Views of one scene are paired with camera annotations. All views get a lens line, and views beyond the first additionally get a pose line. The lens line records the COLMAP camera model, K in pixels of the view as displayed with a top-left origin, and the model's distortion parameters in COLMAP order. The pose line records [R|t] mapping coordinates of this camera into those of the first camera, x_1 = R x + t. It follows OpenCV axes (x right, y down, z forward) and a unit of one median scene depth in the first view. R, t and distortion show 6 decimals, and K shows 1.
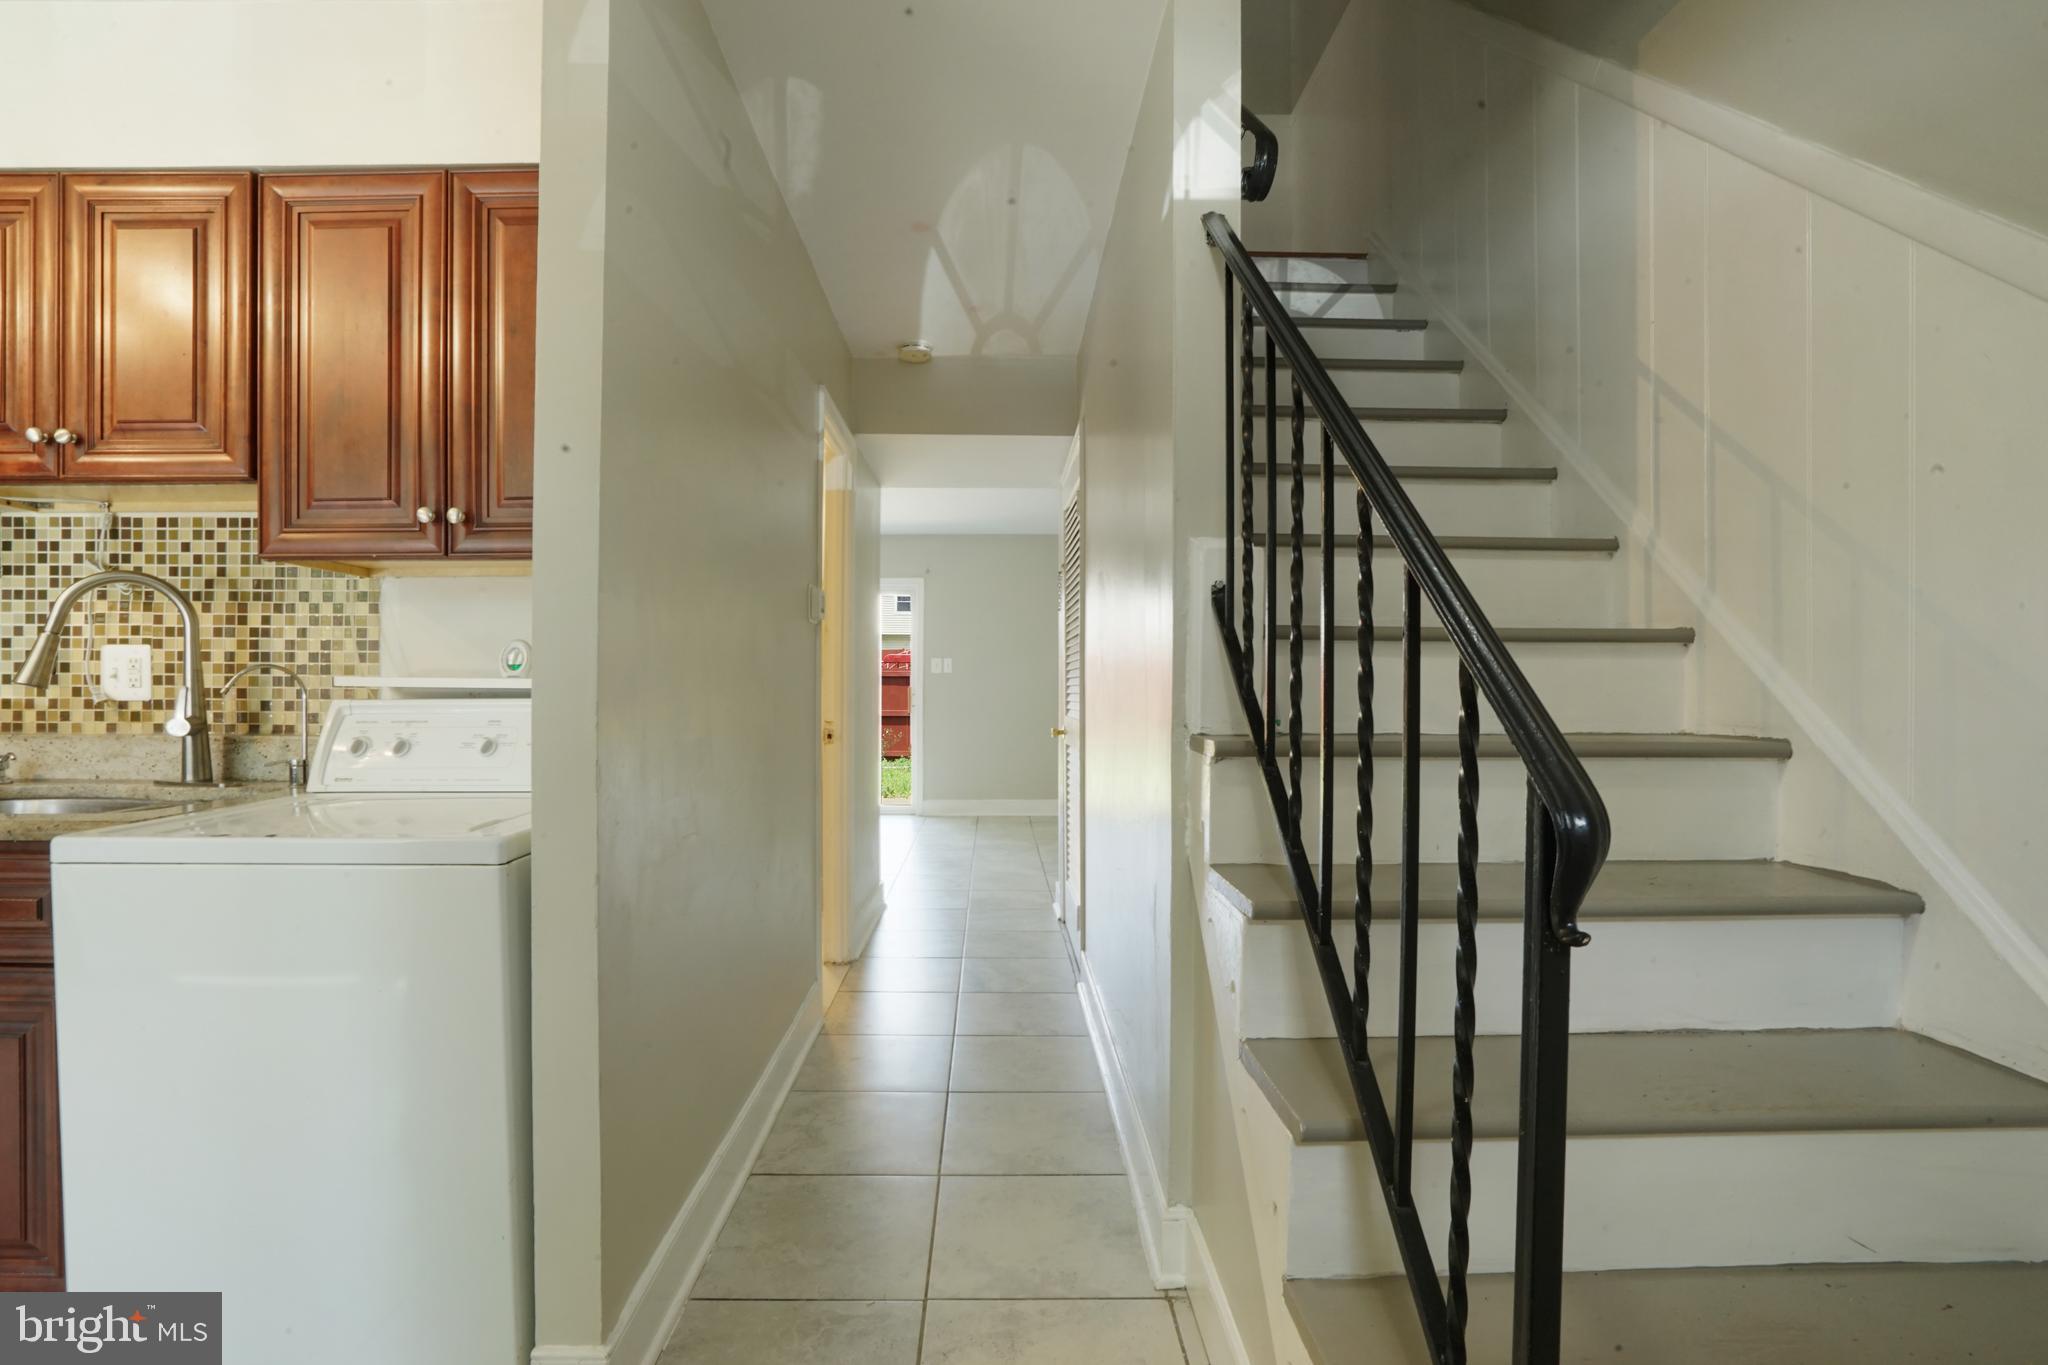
lens RADIAL K [[946.0, 0, 1009.6], [0, 946.0, 687.9], [0, 0, 1]] dist [-0.073323, 0.027687]
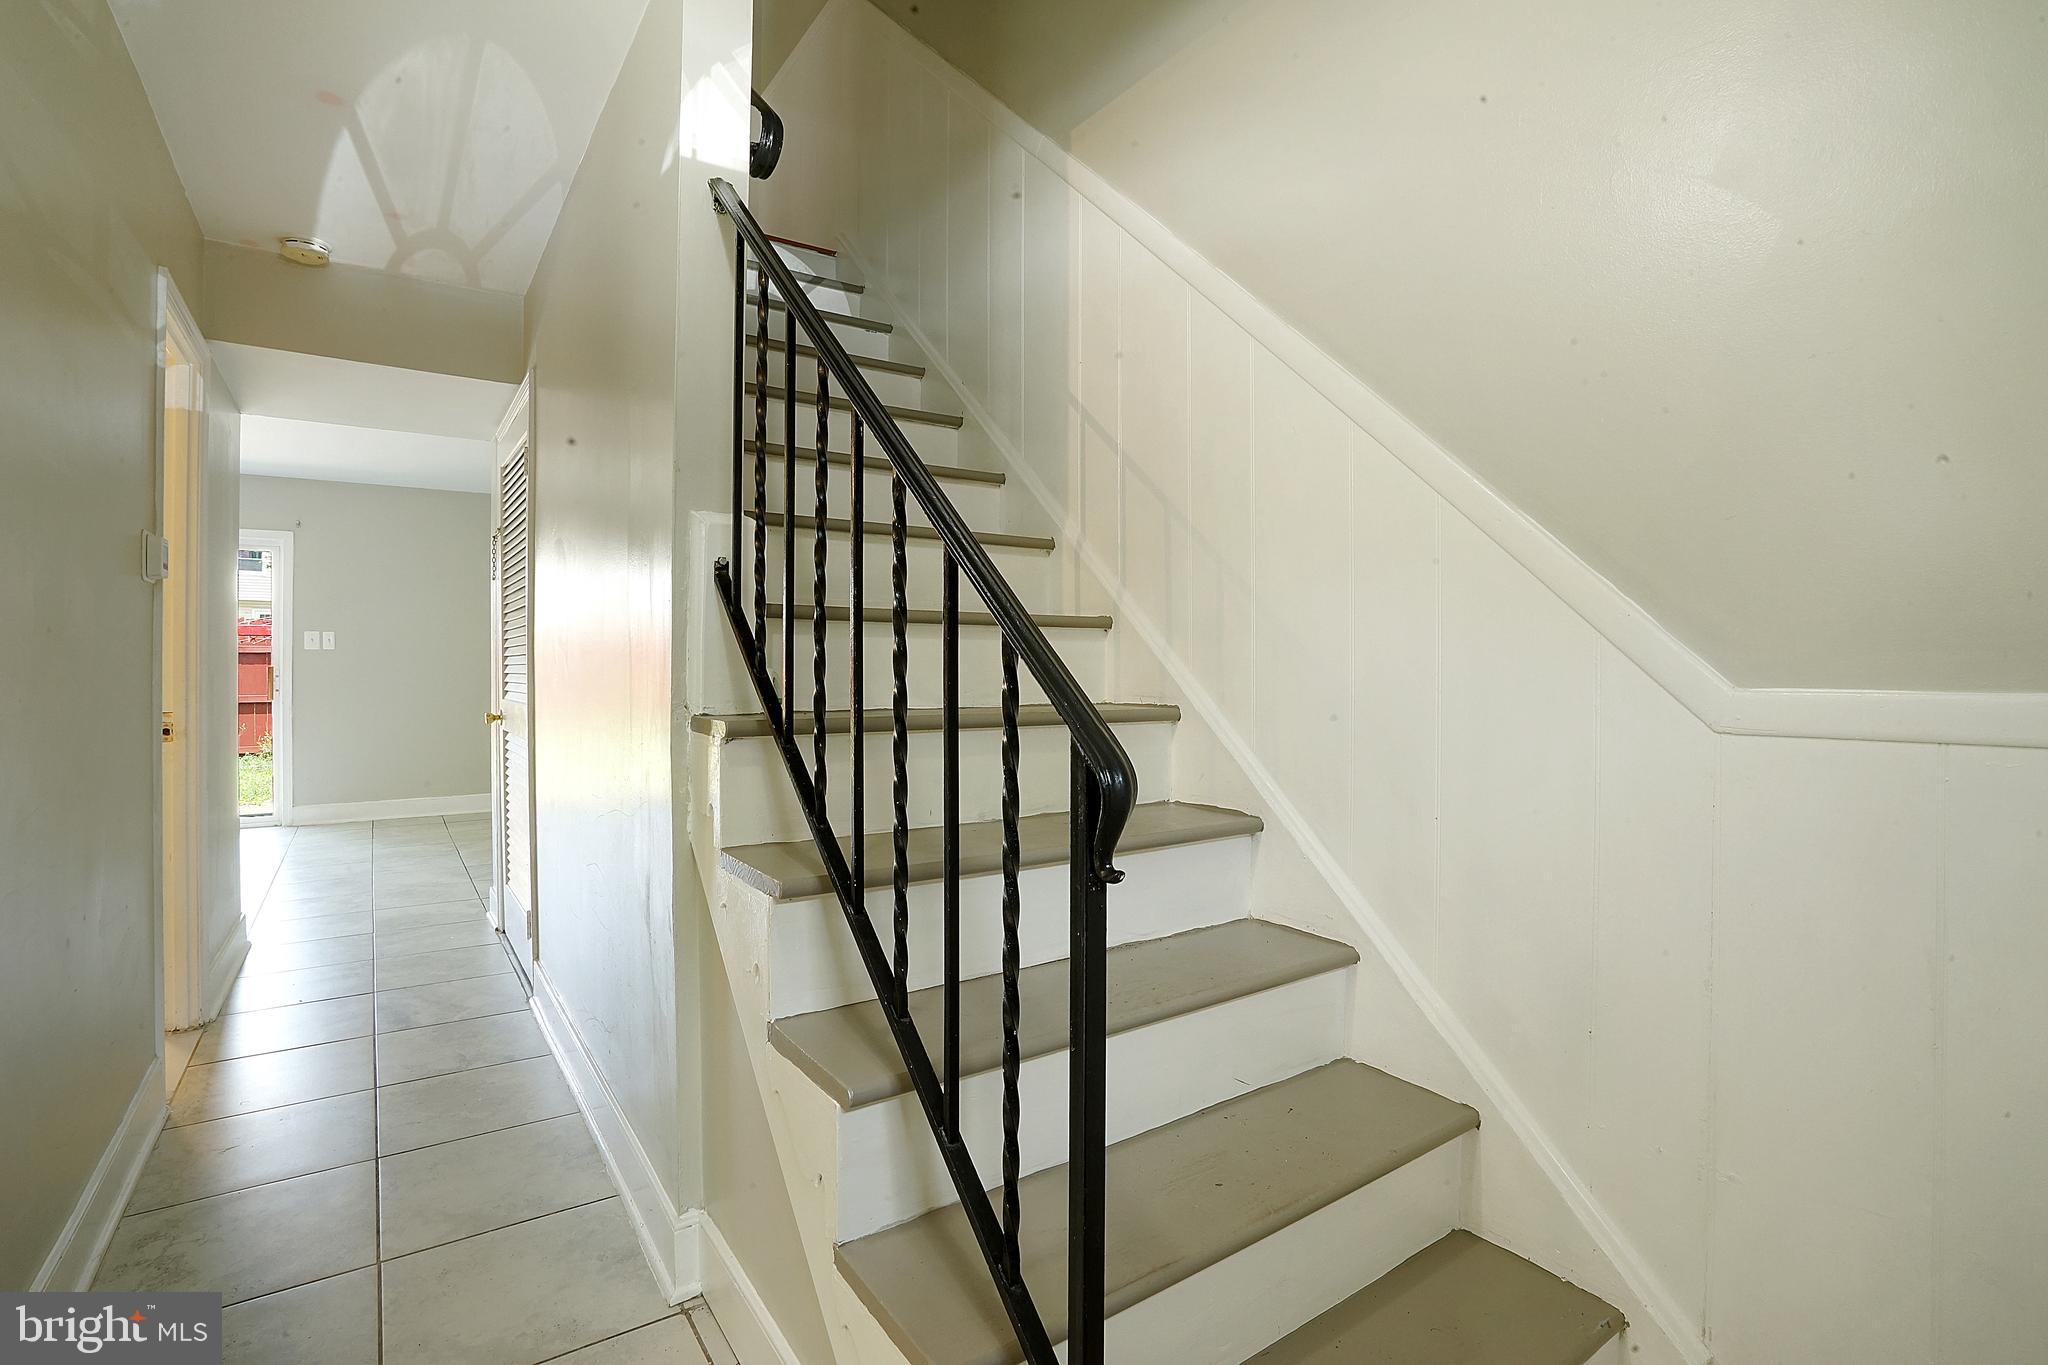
lens RADIAL K [[948.0, 0, 1018.1], [0, 948.0, 659.9], [0, 0, 1]] dist [-0.067616, 0.025608]
pose [[0.829949, 0.001646, 0.557837, -0.051654], [0.002538, 0.999974, -0.006728, 0.000516], [-0.557834, 0.007000, 0.829923, 0.014848]]
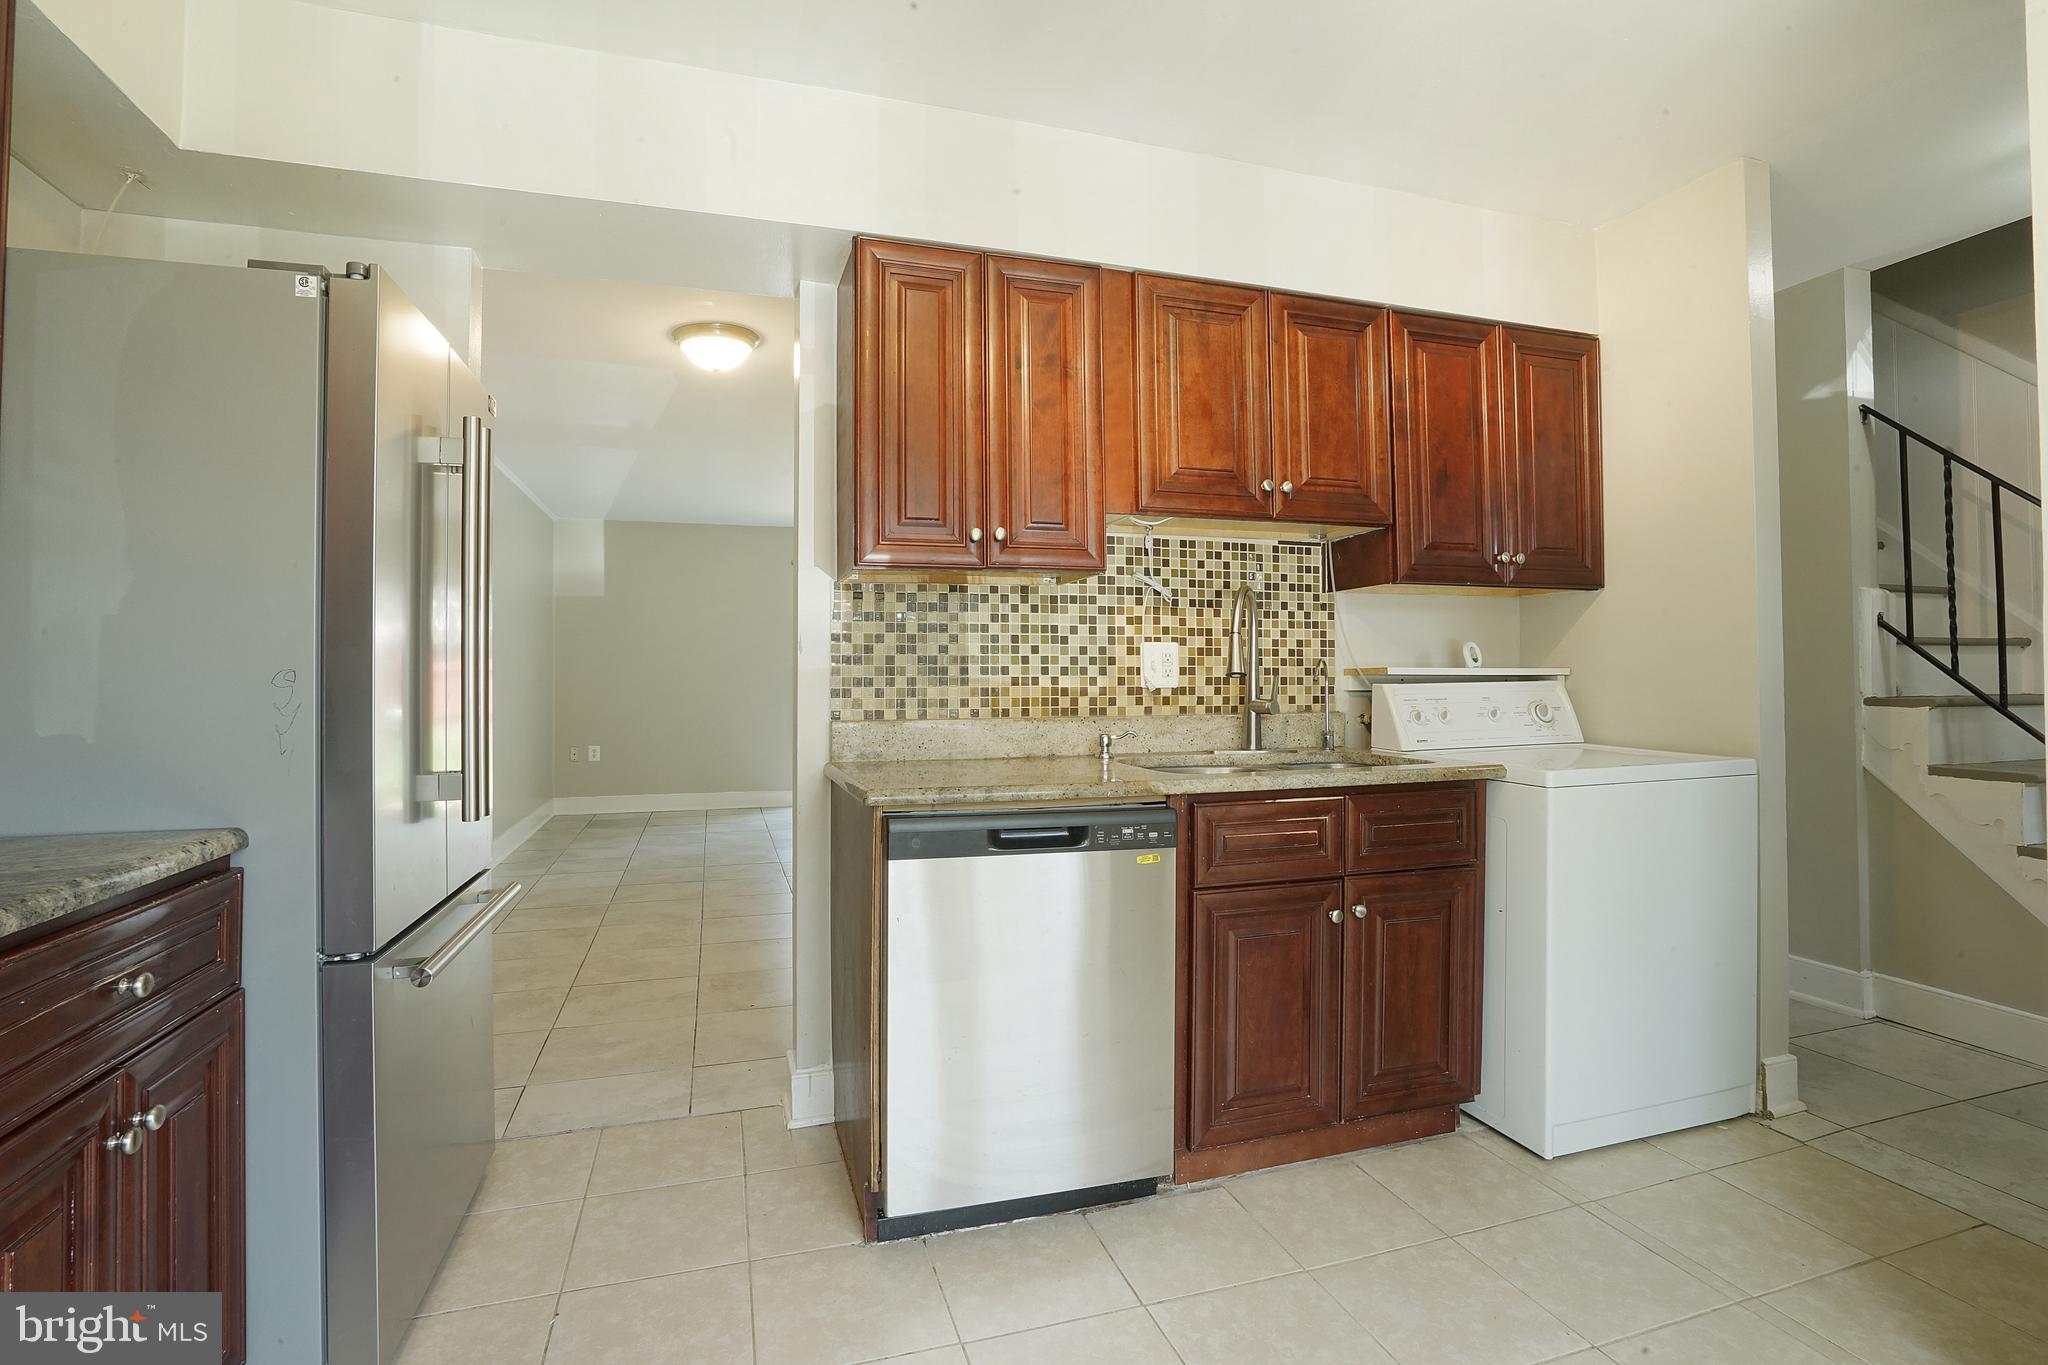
lens RADIAL K [[946.0, 0, 1009.6], [0, 946.0, 687.9], [0, 0, 1]] dist [-0.073323, 0.027687]
pose [[0.958473, -0.012179, 0.284921, -1.537864], [0.012725, 0.999919, -0.000065, 0.011661], [-0.284898, 0.003688, 0.958551, -0.170157]]
